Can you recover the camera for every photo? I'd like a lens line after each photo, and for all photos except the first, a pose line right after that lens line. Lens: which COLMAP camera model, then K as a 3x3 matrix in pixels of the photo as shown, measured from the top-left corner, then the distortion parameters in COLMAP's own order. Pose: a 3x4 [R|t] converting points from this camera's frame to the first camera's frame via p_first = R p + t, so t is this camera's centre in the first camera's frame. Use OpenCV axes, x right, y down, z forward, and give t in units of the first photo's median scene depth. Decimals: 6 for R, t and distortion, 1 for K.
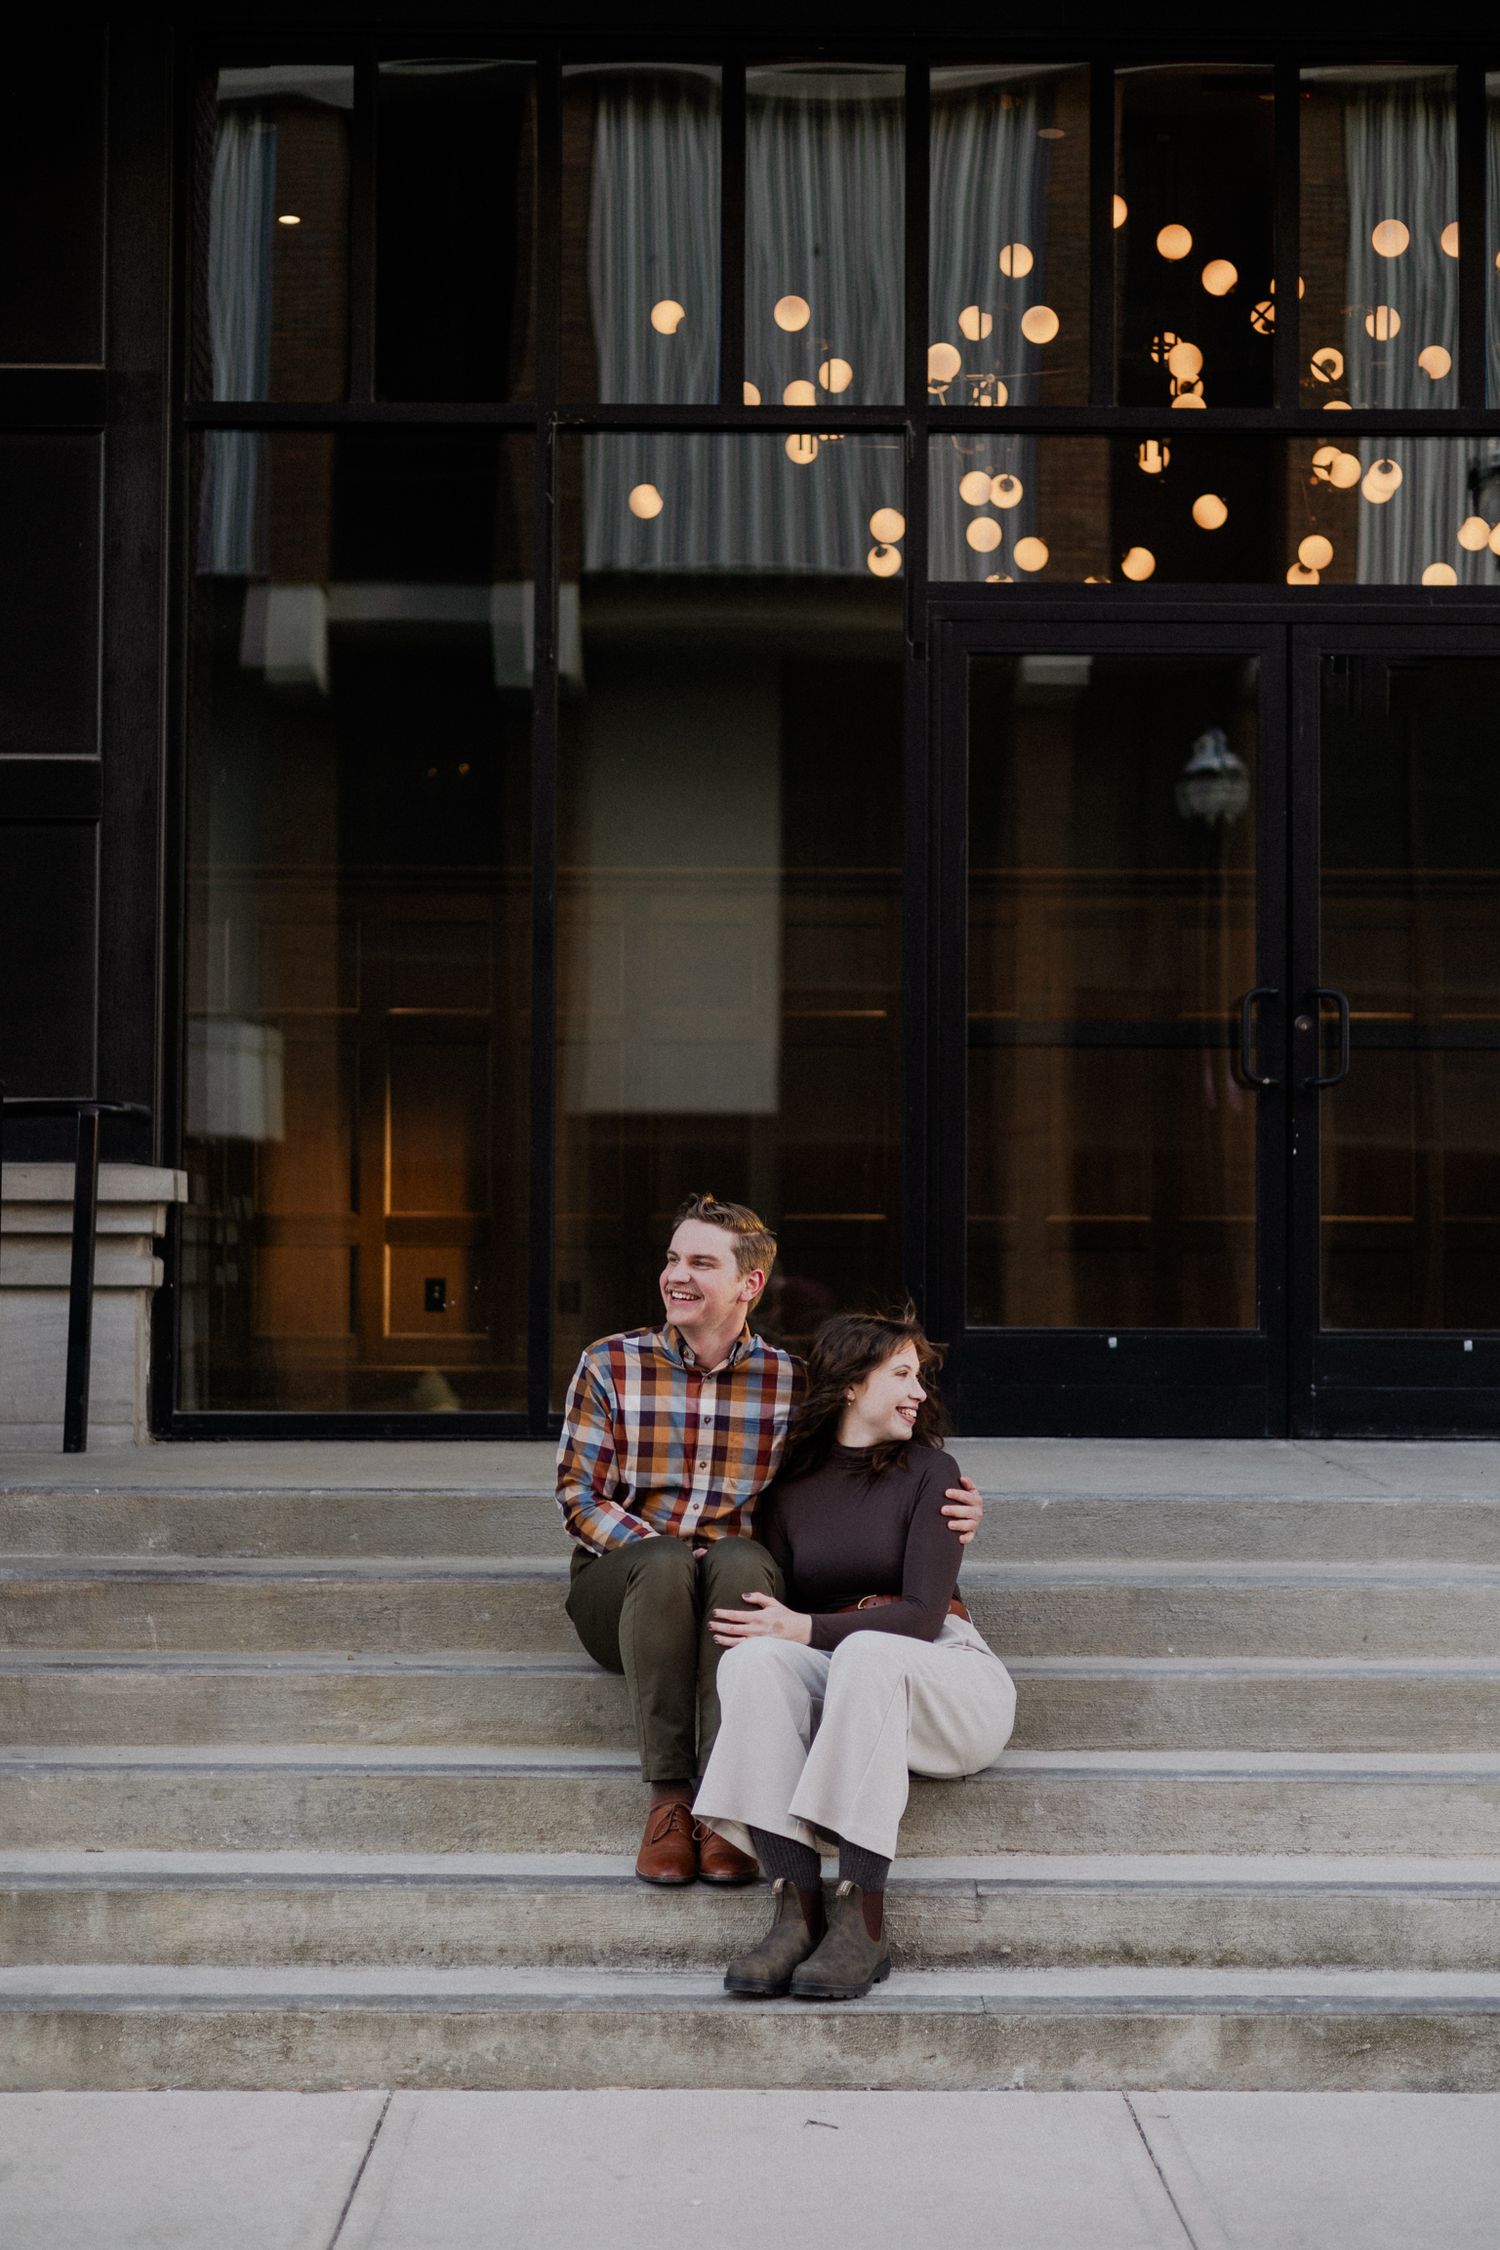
lens RADIAL K [[3561.3, 0, 754.4], [0, 3561.3, 1141.6], [0, 0, 1]] dist [0.049907, 0.000000]
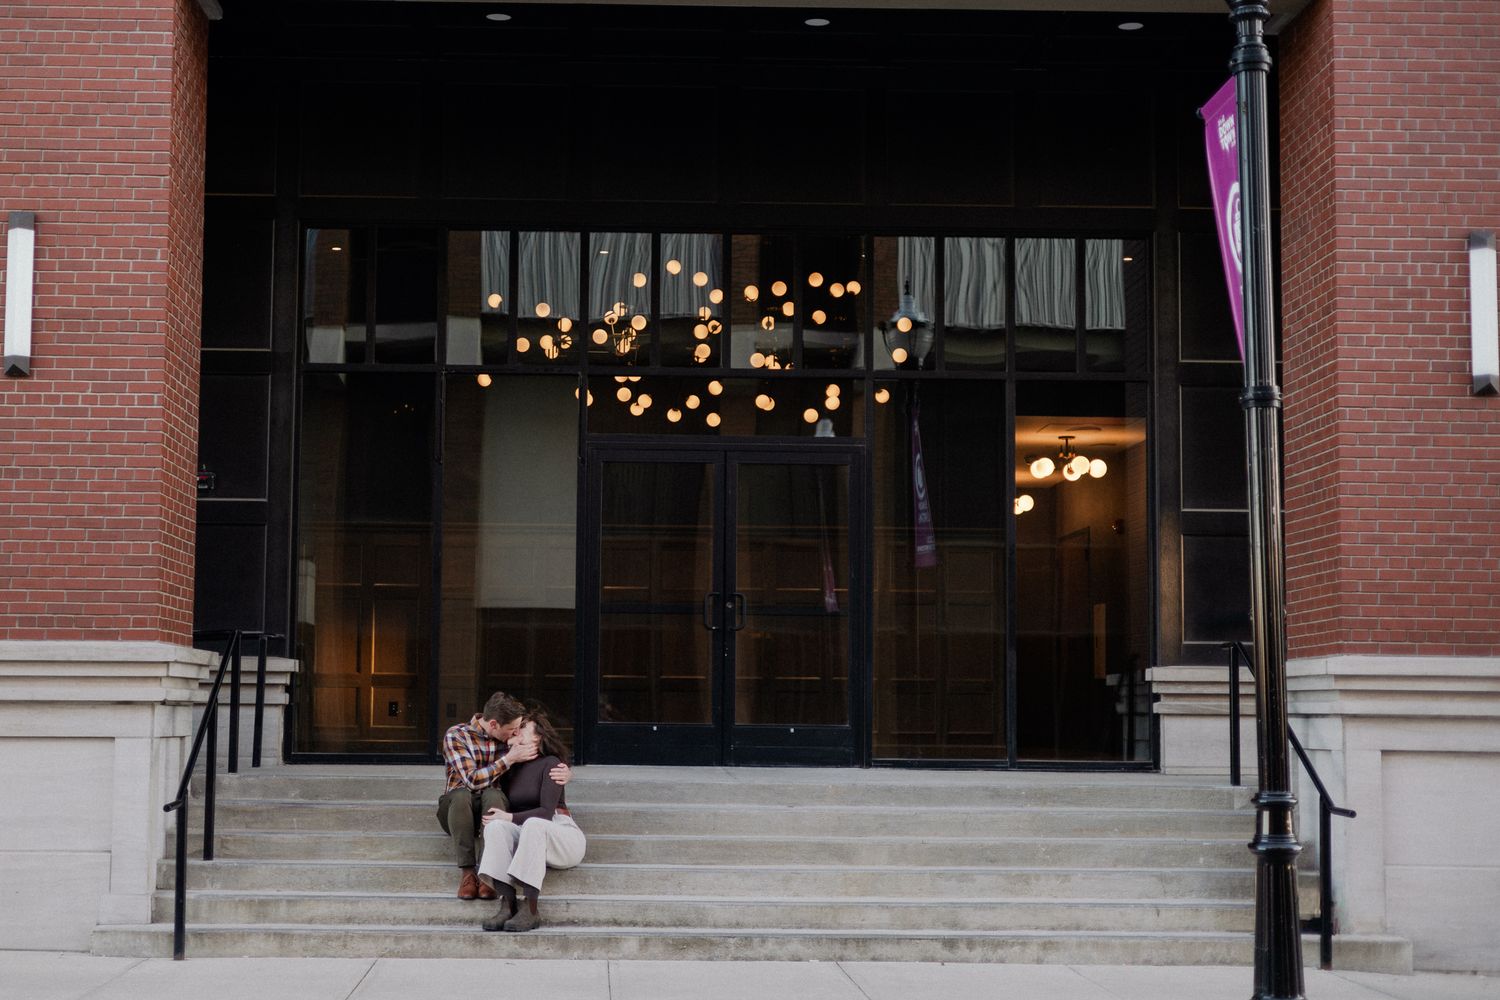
lens RADIAL K [[2554.2, 0, 632.7], [0, 2554.2, 468.8], [0, 0, 1]] dist [0.042899, 0.000000]
pose [[0.999966, 0.006937, 0.004523, 0.090830], [-0.006691, 0.998605, -0.052385, -0.042132], [-0.004880, 0.052353, 0.998617, -1.052815]]
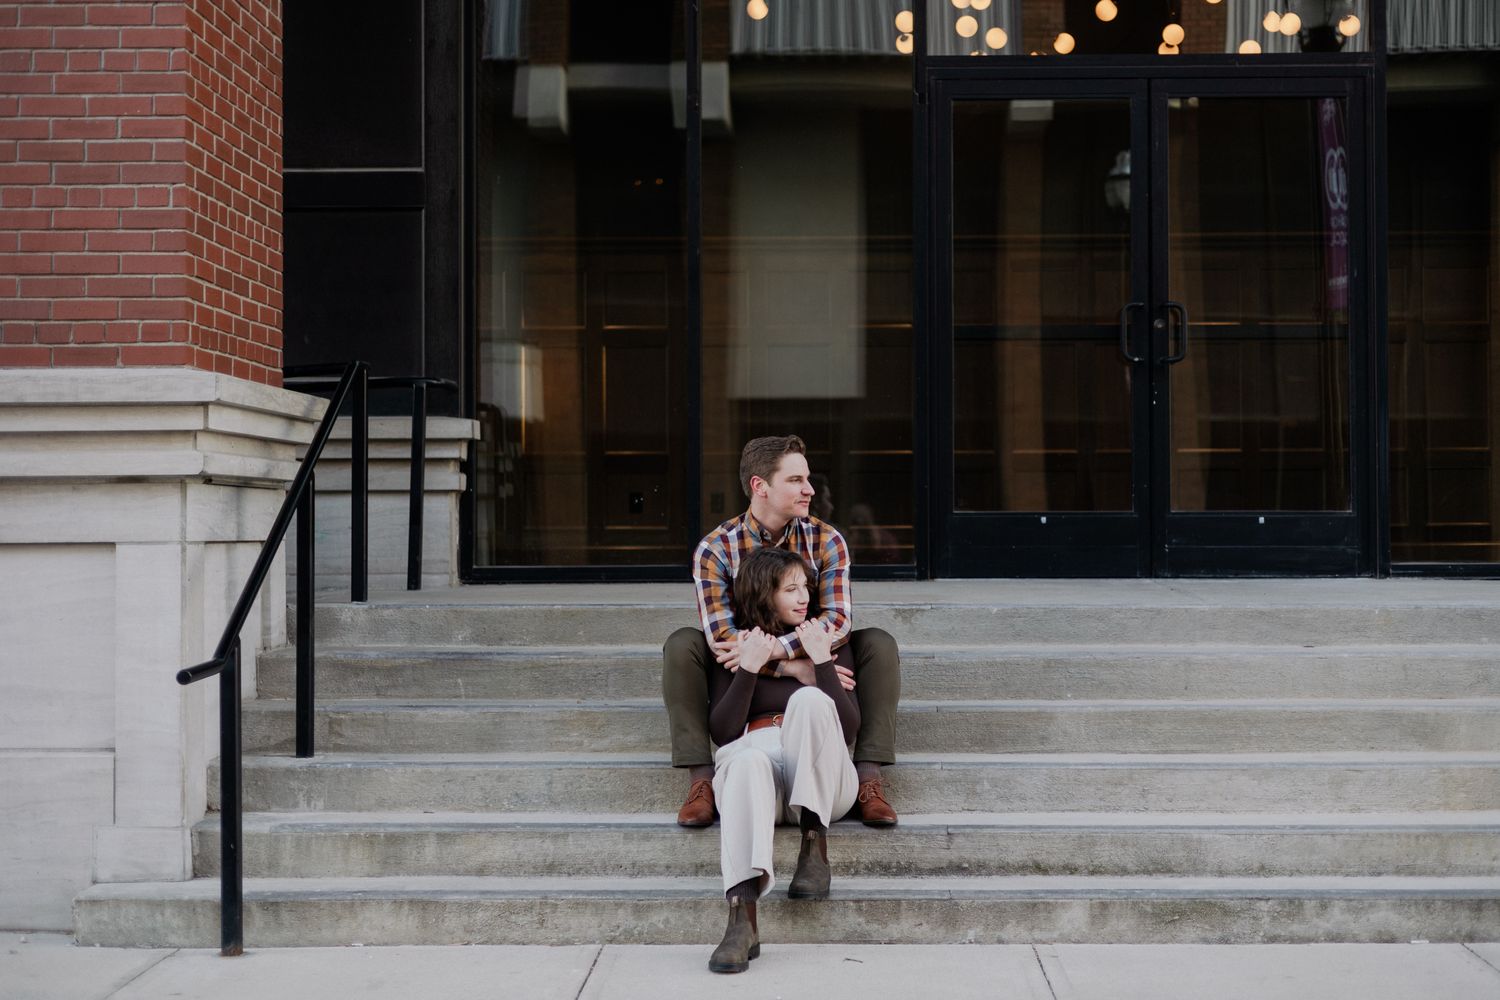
lens RADIAL K [[2316.0, 0, 791.7], [0, 2316.0, 475.7], [0, 0, 1]] dist [0.043931, 0.000000]
pose [[0.999607, -0.008809, -0.026598, 0.016262], [0.009372, 0.999733, 0.021115, 0.015031], [0.026405, -0.021356, 0.999423, -0.082253]]
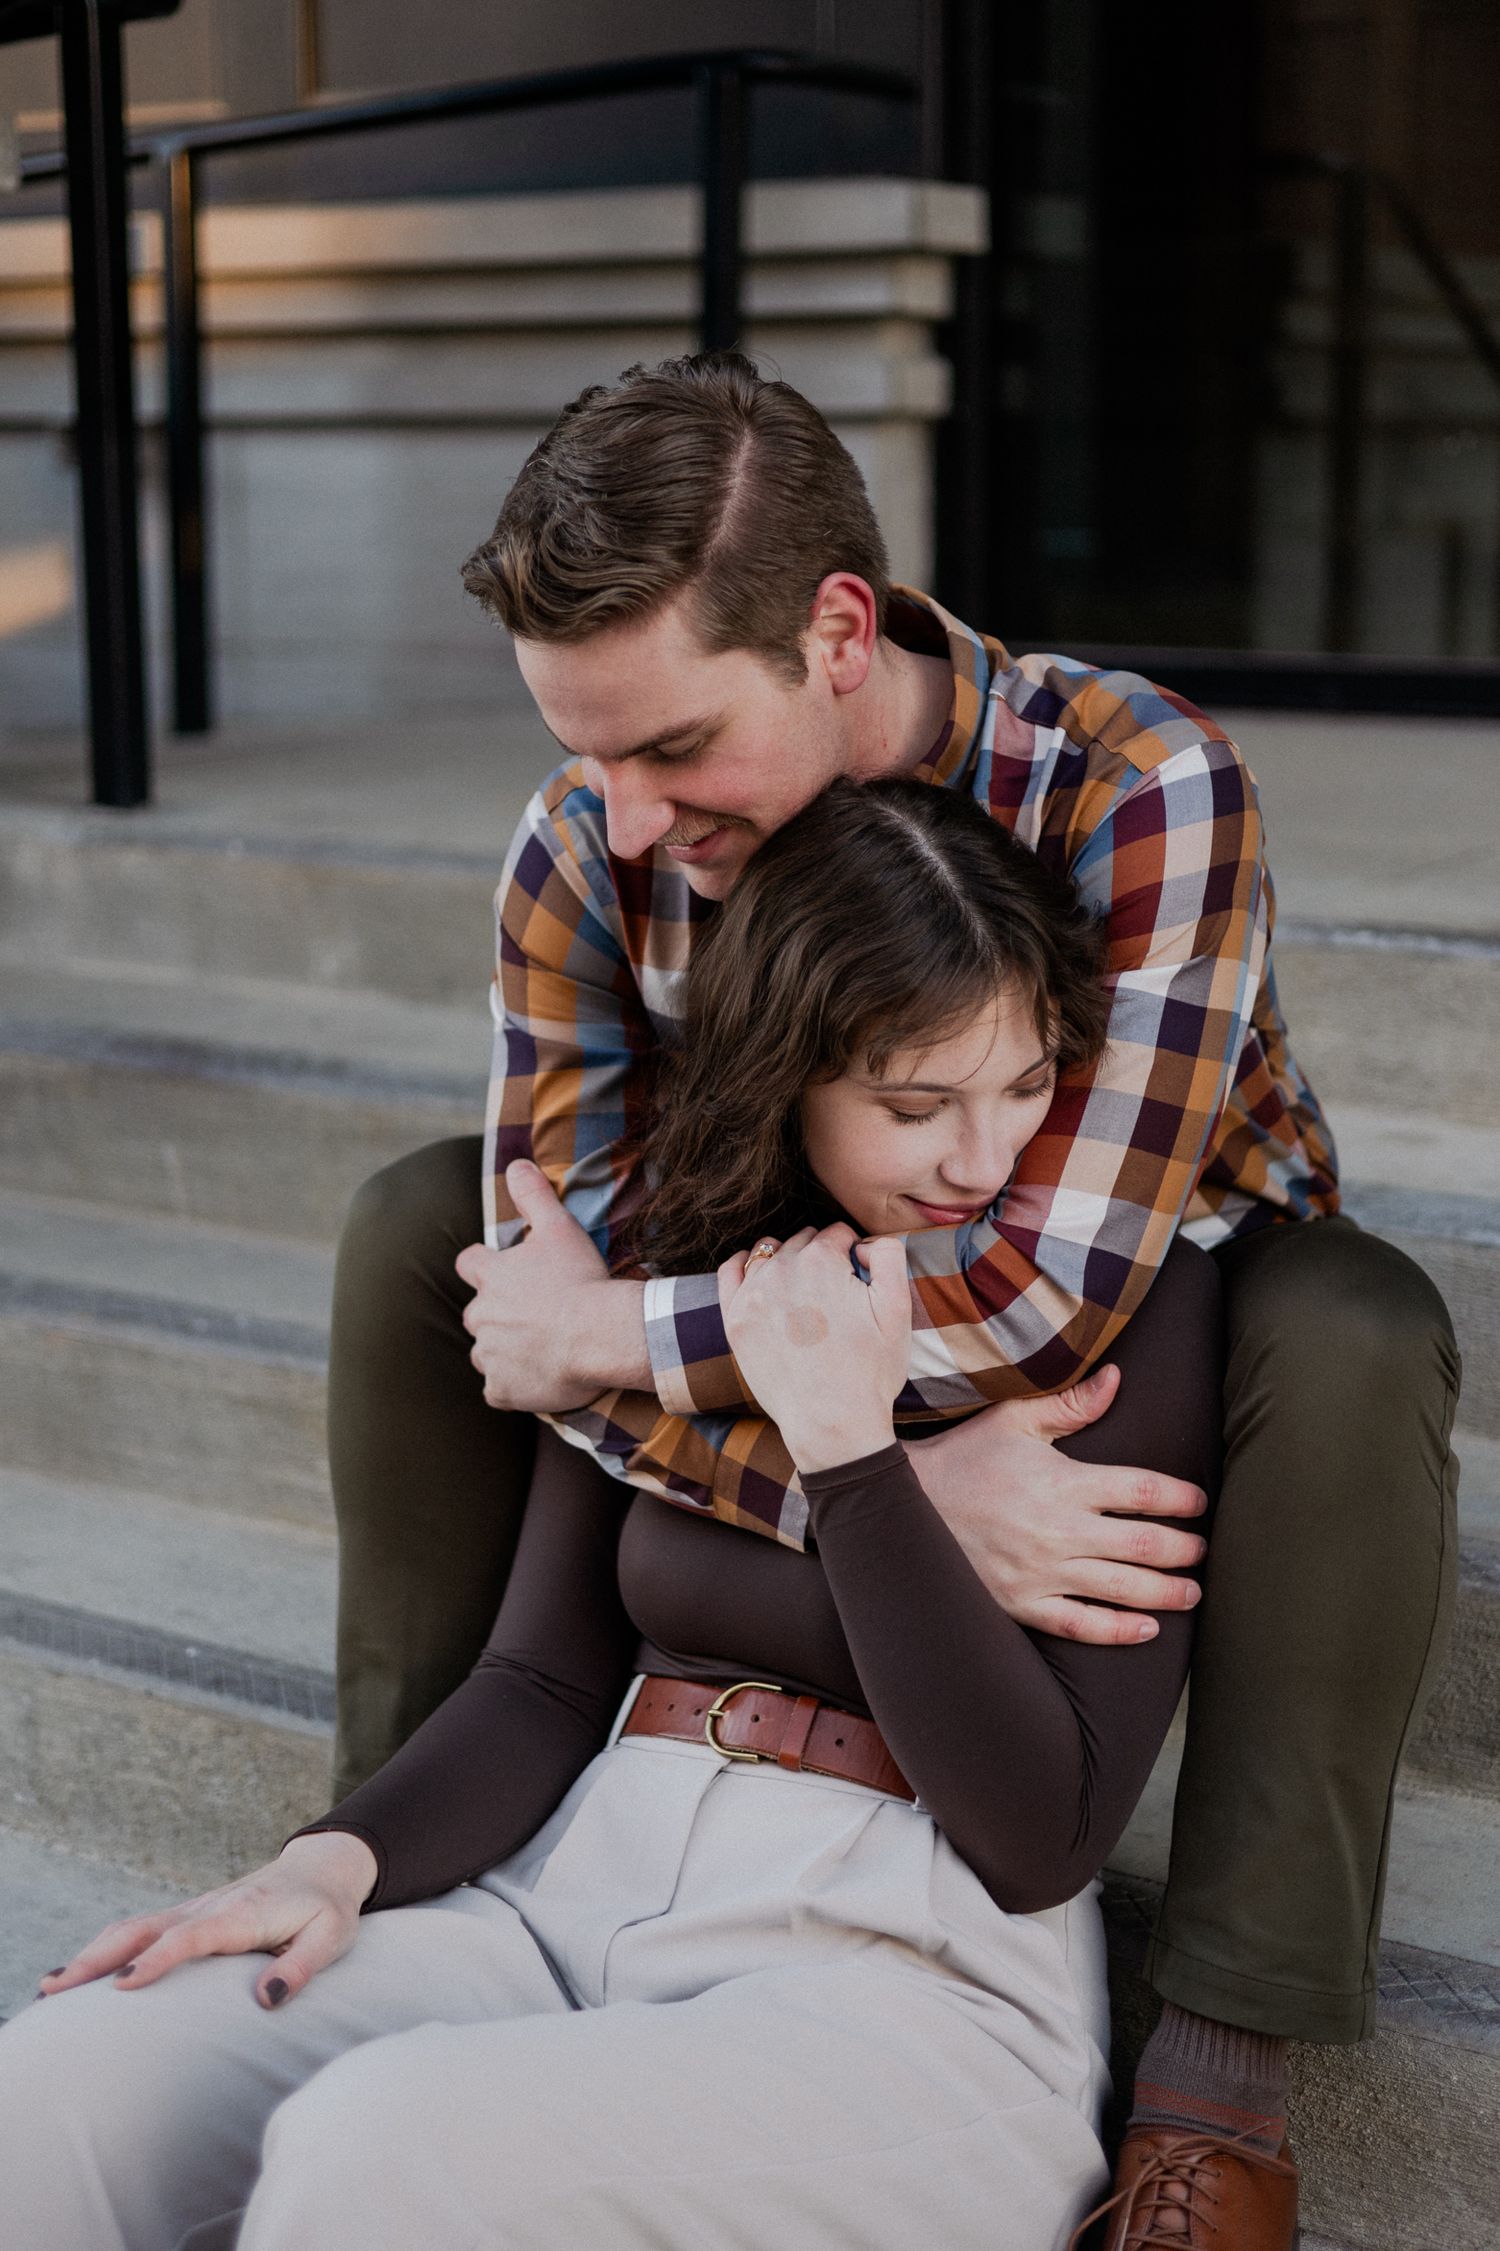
lens RADIAL K [[3475.5, 0, 771.6], [0, 3475.5, 1105.1], [0, 0, 1]] dist [0.043931, 0.000000]
pose [[0.831140, 0.090864, -0.548590, 0.126747], [0.033417, 0.976614, 0.212387, 0.036361], [0.555059, -0.194855, 0.808666, 0.664443]]
